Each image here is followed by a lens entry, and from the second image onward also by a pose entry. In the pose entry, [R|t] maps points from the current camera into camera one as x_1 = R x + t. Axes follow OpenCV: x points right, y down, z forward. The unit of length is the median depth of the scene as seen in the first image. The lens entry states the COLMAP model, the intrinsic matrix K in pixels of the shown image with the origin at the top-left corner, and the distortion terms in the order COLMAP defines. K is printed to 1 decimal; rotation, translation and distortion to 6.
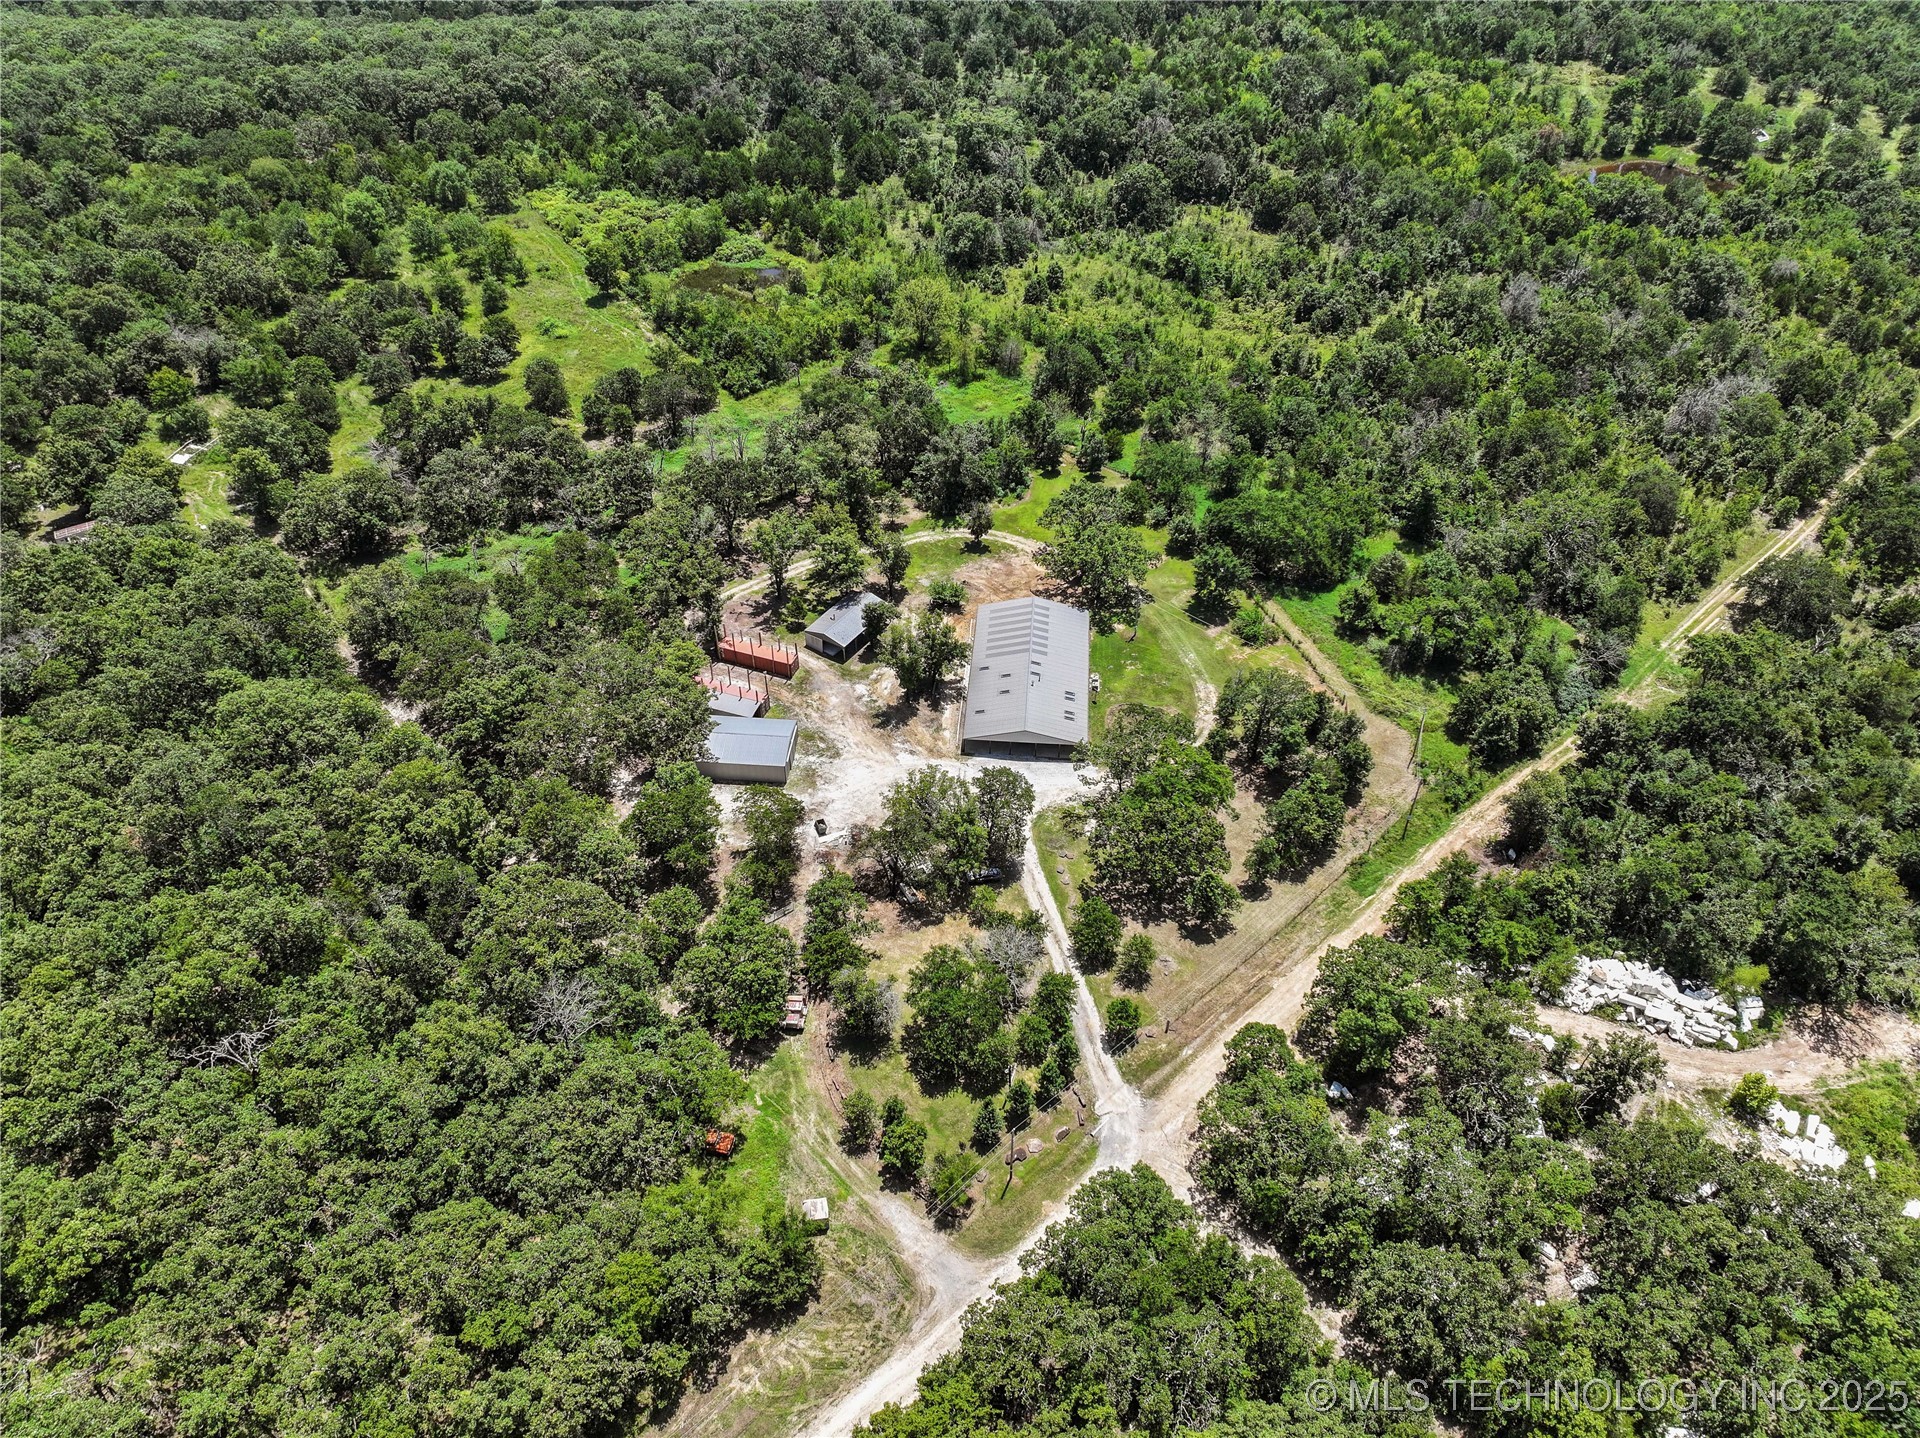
lens RADIAL K [[1347.6, 0, 957.9], [0, 1347.6, 717.6], [0, 0, 1]] dist [-0.003708, 0.017407]
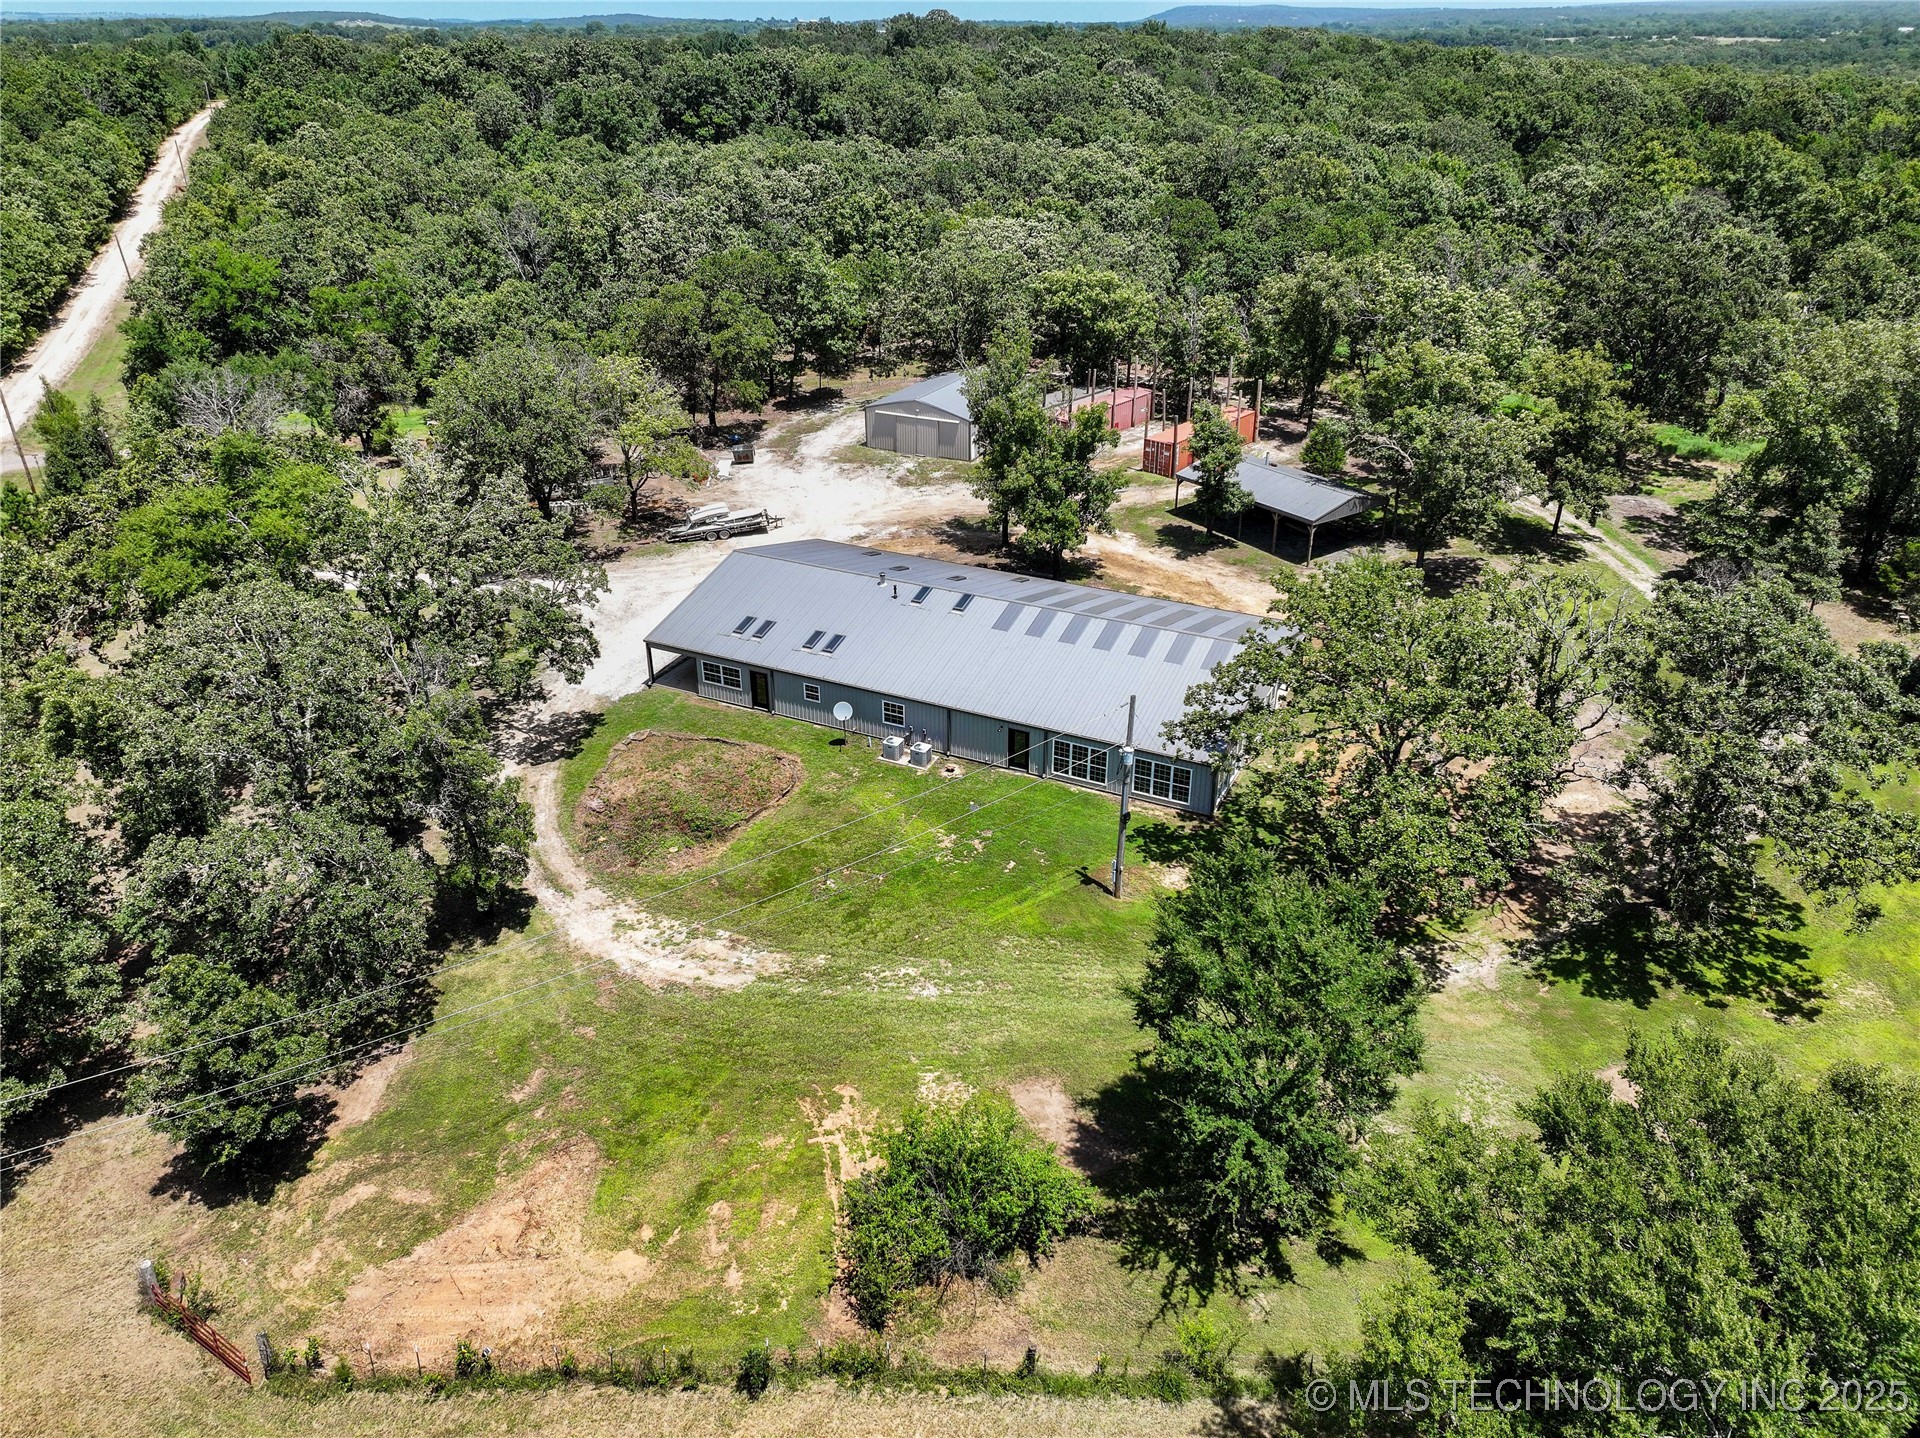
lens RADIAL K [[1347.6, 0, 959.1], [0, 1347.6, 720.2], [0, 0, 1]] dist [-0.003708, 0.017407]
pose [[-0.368069, 0.427572, -0.825656, 0.335923], [-0.611010, 0.558114, 0.561405, -0.204222], [0.700851, 0.711120, 0.055826, 0.912712]]
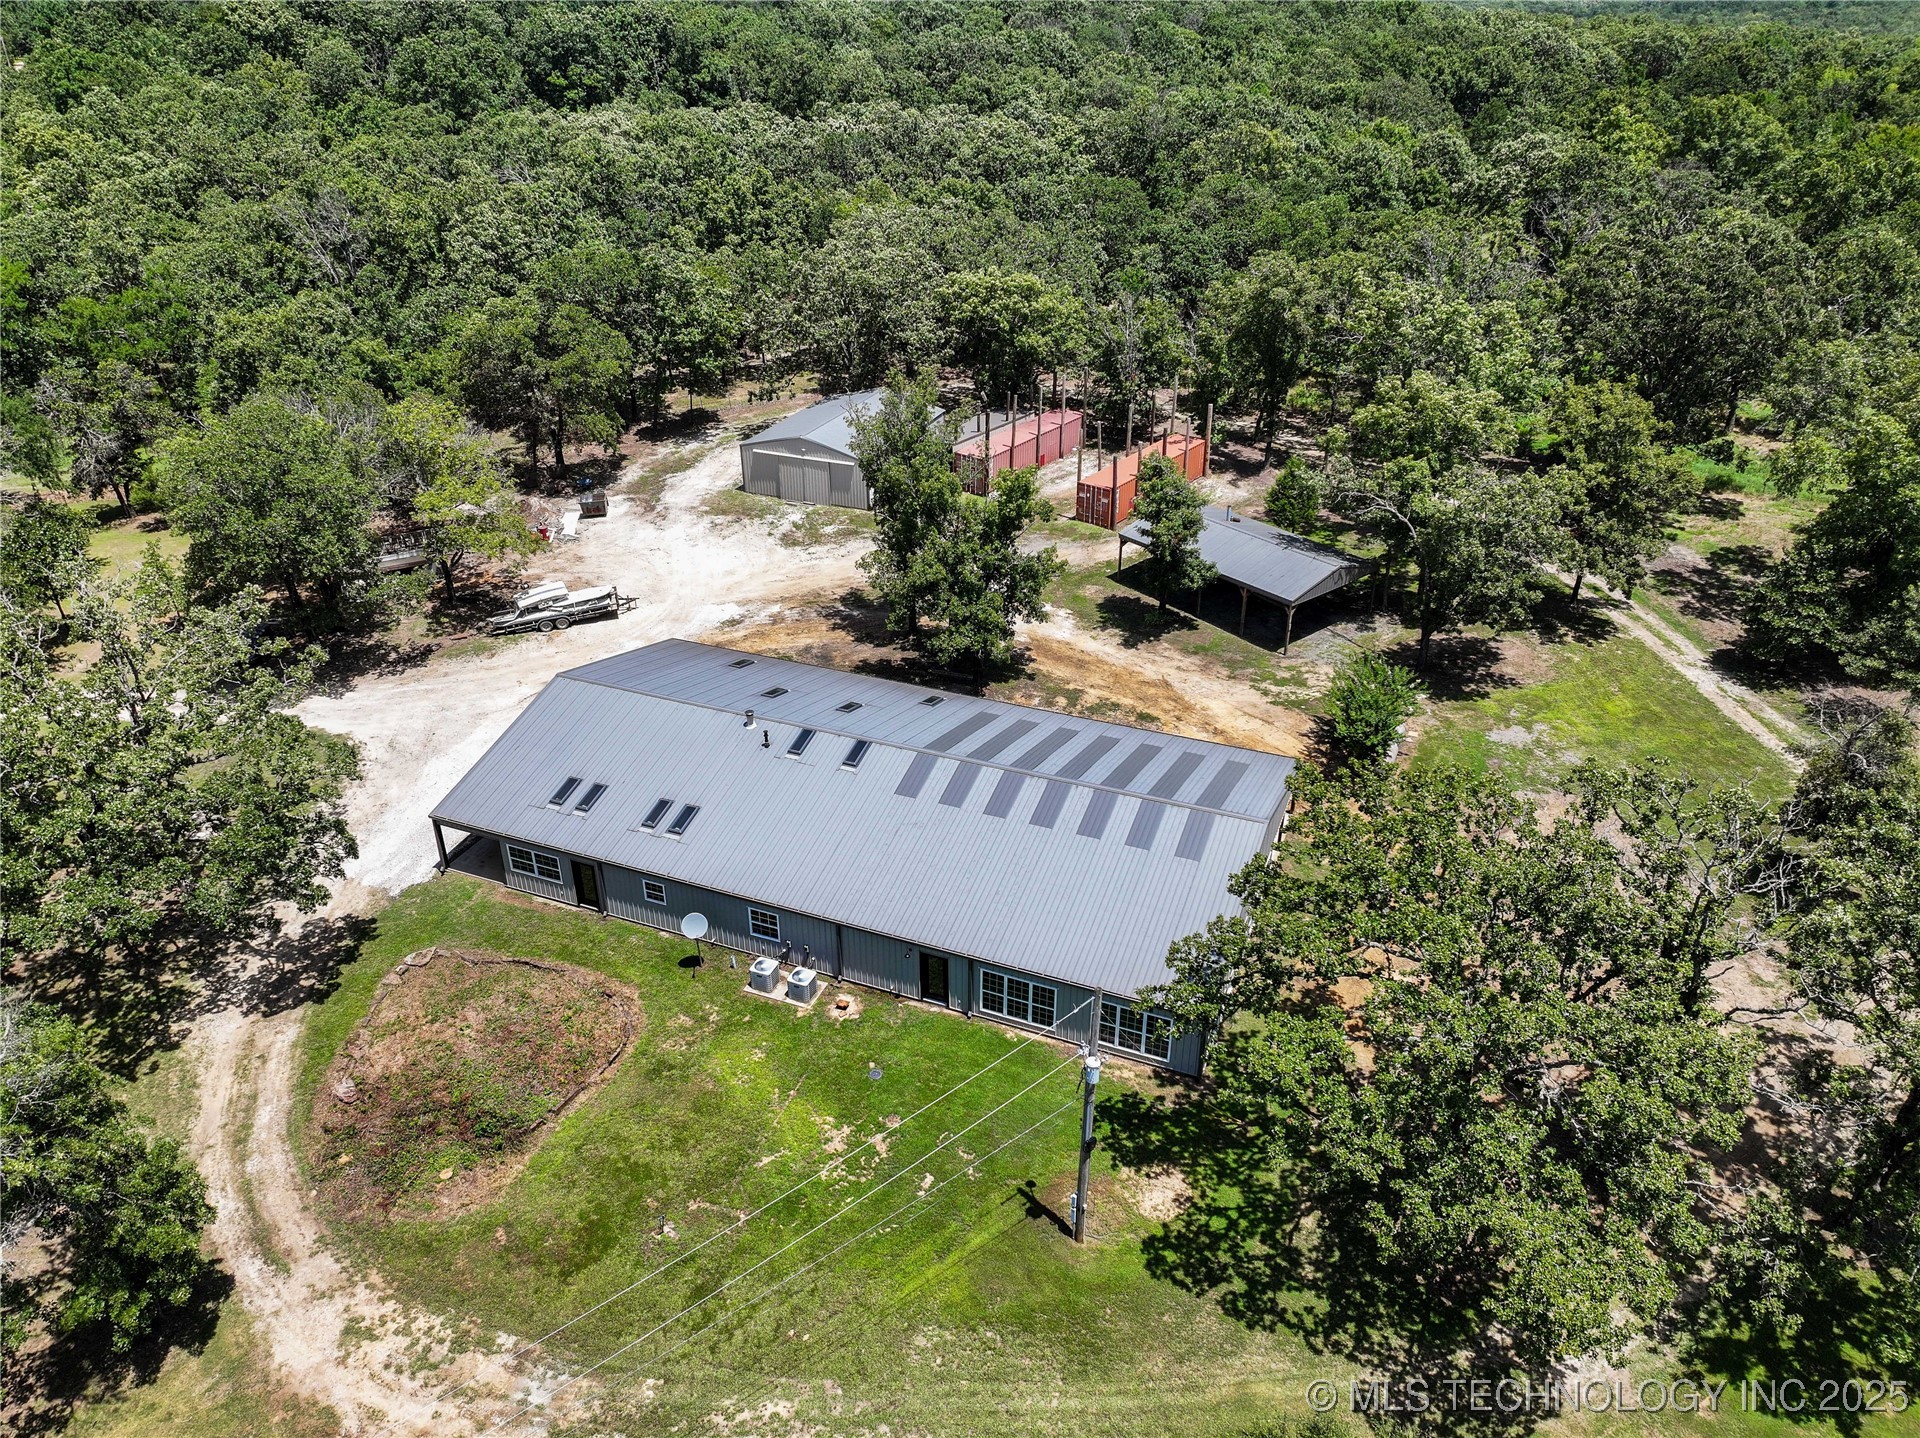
lens RADIAL K [[1347.6, 0, 957.3], [0, 1347.6, 722.3], [0, 0, 1]] dist [-0.003708, 0.017407]
pose [[-0.308458, 0.463457, -0.830699, 0.250509], [-0.624964, 0.559621, 0.544283, -0.186730], [0.717128, 0.687046, 0.117025, 0.891705]]
